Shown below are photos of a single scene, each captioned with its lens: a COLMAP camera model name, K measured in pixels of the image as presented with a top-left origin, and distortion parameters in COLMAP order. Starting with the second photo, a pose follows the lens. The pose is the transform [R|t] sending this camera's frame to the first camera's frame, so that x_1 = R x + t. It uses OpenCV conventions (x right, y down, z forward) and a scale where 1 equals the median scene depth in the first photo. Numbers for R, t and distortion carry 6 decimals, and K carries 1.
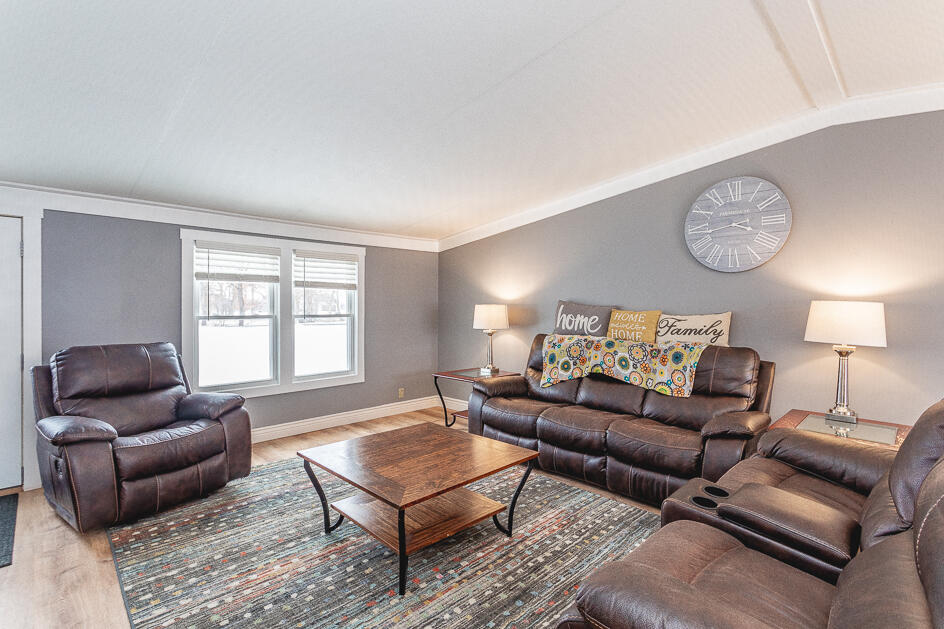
lens RADIAL K [[443.7, 0, 474.7], [0, 443.7, 306.4], [0, 0, 1]] dist [-0.001403, 0.004739]
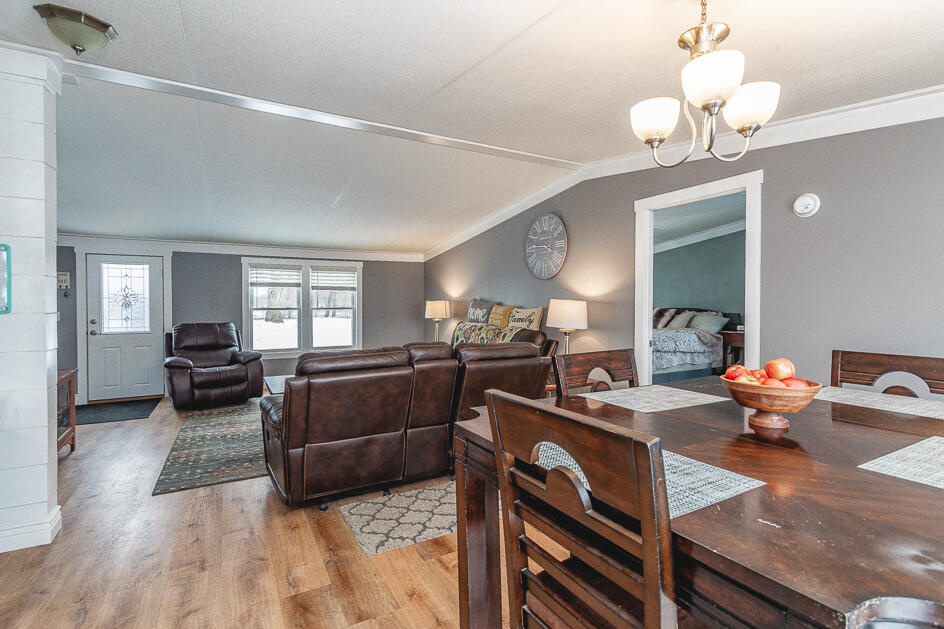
lens RADIAL K [[443.7, 0, 476.1], [0, 443.7, 308.6], [0, 0, 1]] dist [-0.001403, 0.004739]
pose [[0.963503, 0.003904, -0.267667, 0.720321], [0.001121, 0.999826, 0.018620, -0.007793], [0.267694, -0.018241, 0.963331, -0.441032]]
